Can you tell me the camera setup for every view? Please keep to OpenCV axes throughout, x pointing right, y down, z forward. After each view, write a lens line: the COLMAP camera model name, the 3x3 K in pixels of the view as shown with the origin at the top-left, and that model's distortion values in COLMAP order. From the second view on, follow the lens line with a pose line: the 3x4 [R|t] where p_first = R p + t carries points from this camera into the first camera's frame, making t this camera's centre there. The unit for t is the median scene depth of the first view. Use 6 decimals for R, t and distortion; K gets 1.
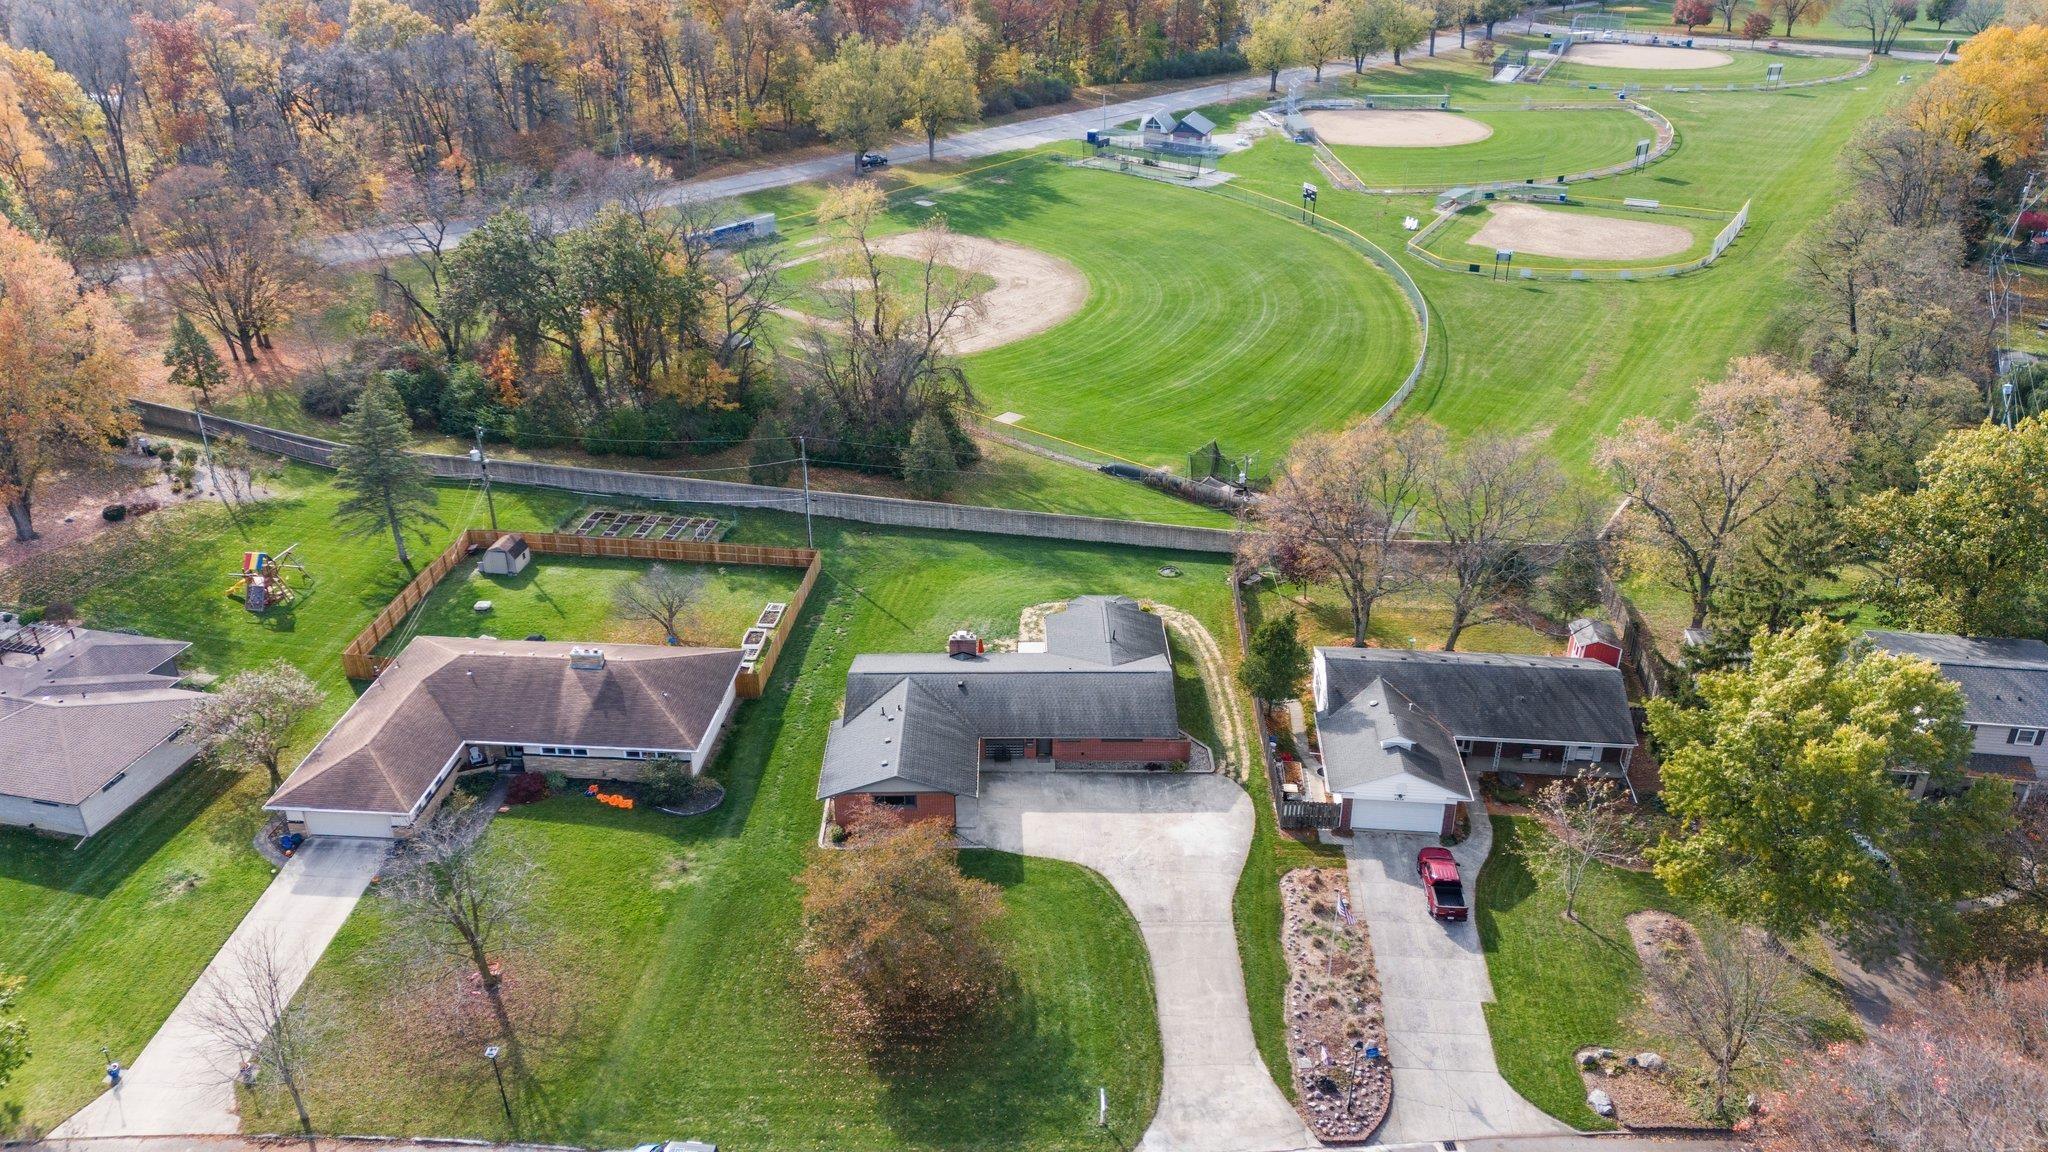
lens RADIAL K [[1510.7, 0, 1024.0], [0, 1510.7, 576.0], [0, 0, 1]] dist [0.130083, -0.191106]
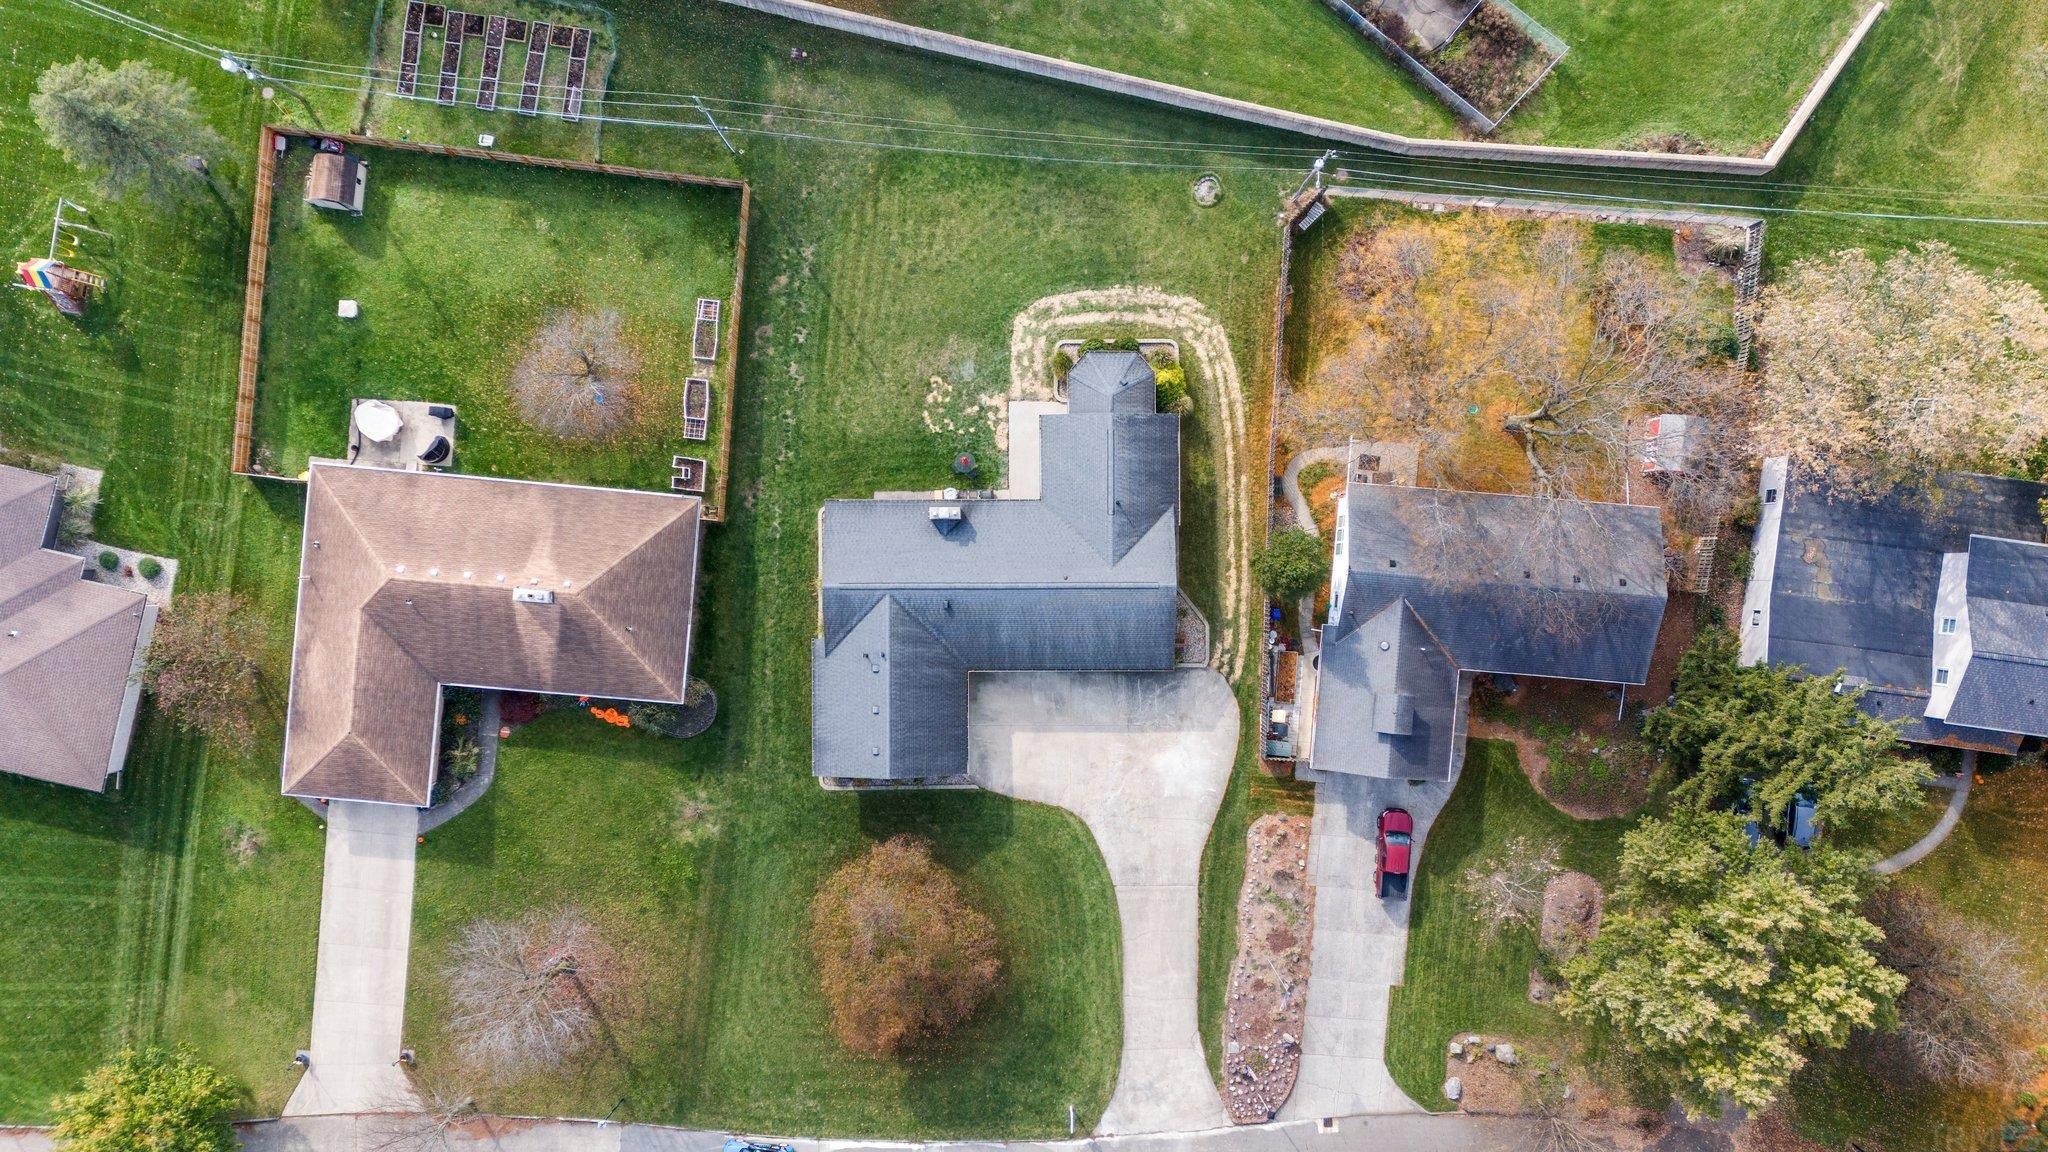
lens RADIAL K [[1510.7, 0, 1024.0], [0, 1510.7, 576.0], [0, 0, 1]] dist [0.130083, -0.191106]
pose [[0.999989, 0.004563, -0.001056, 0.007387], [-0.001079, 0.443773, 0.896139, -0.822678], [0.004558, -0.896128, 0.443773, 0.652535]]
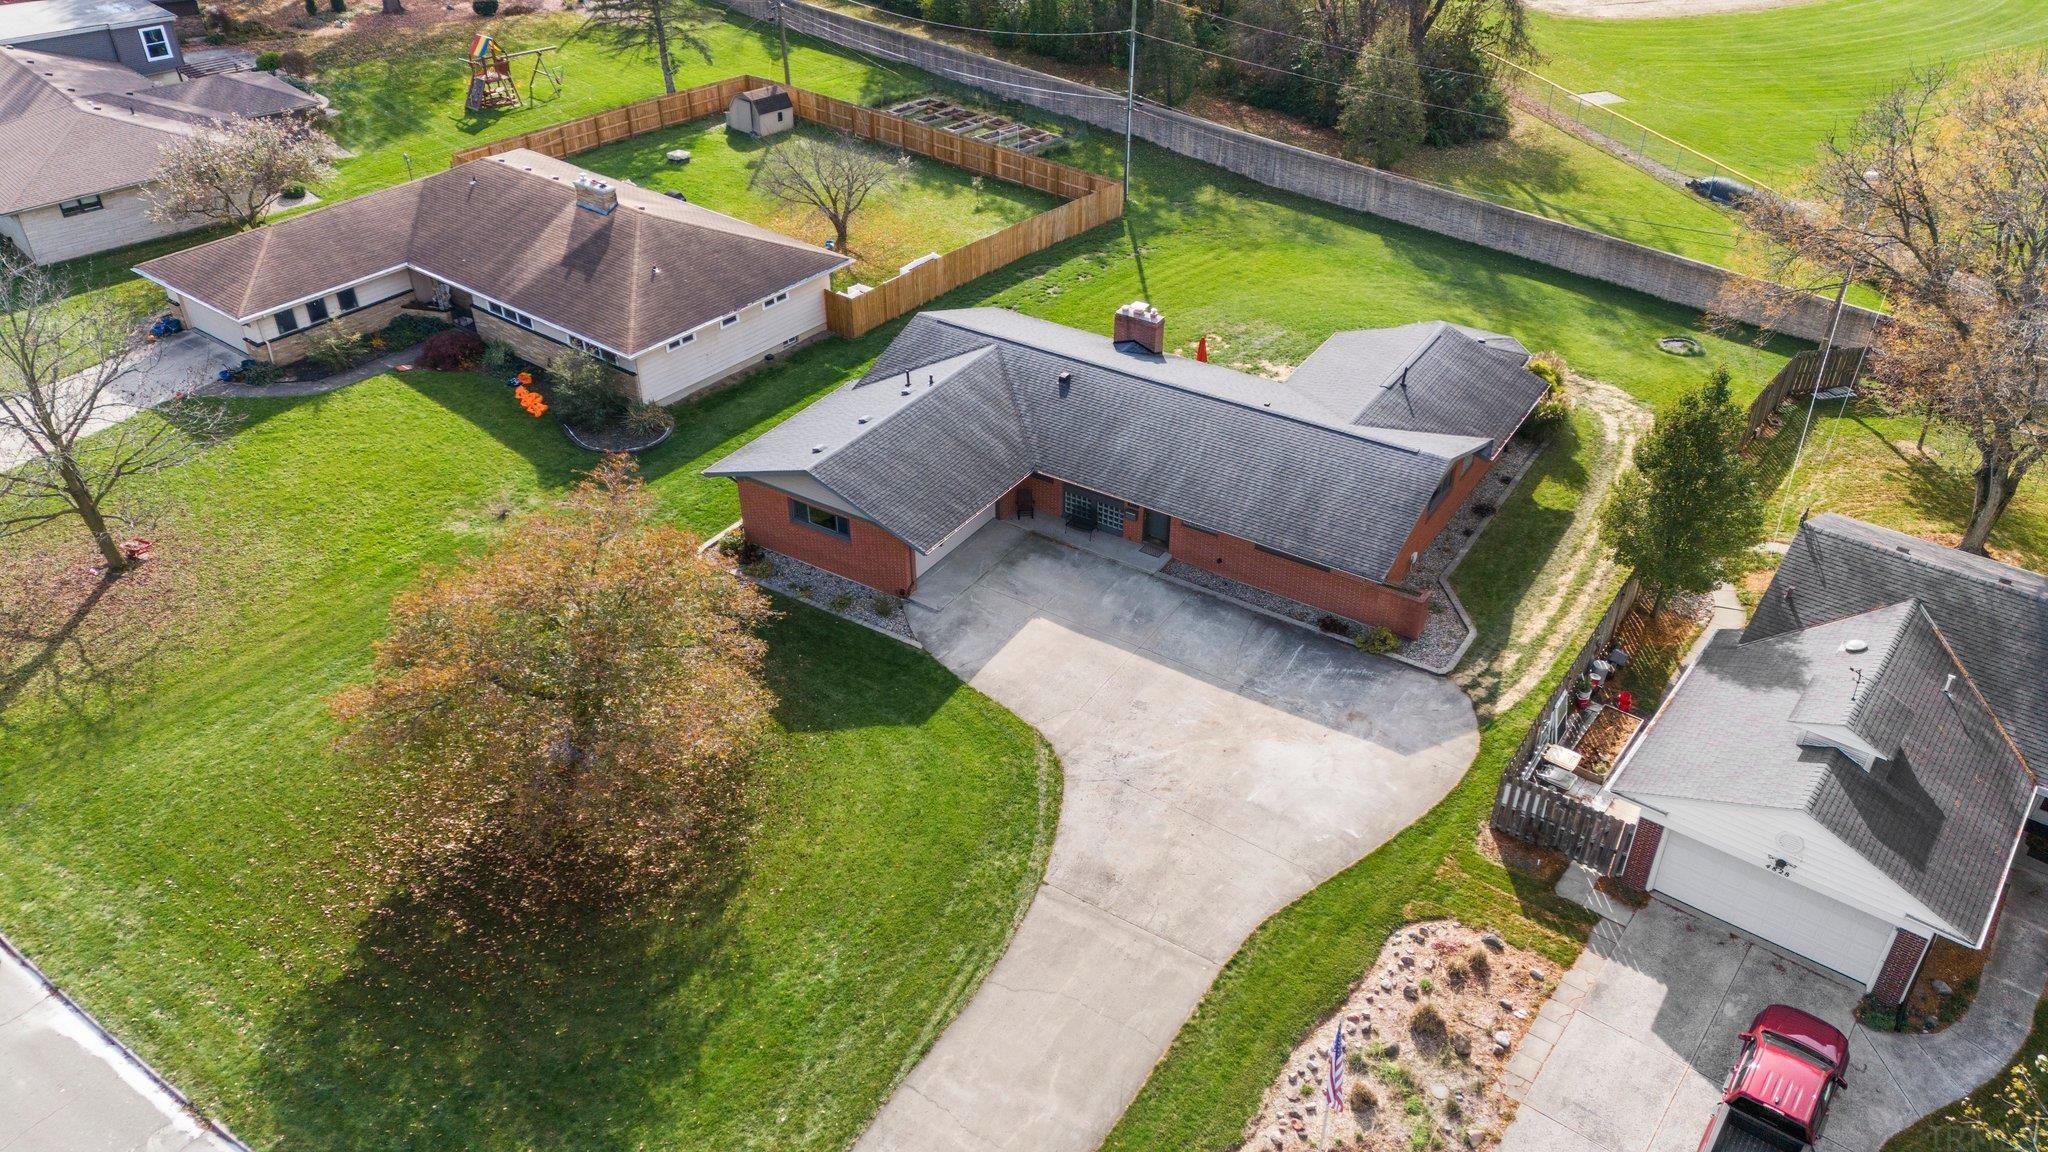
lens RADIAL K [[1510.7, 0, 1024.0], [0, 1510.7, 576.0], [0, 0, 1]] dist [0.130083, -0.191106]
pose [[0.835066, 0.306637, -0.456770, 0.238671], [-0.251731, 0.951221, 0.178357, 0.049235], [0.489180, -0.033957, 0.871521, 0.542993]]
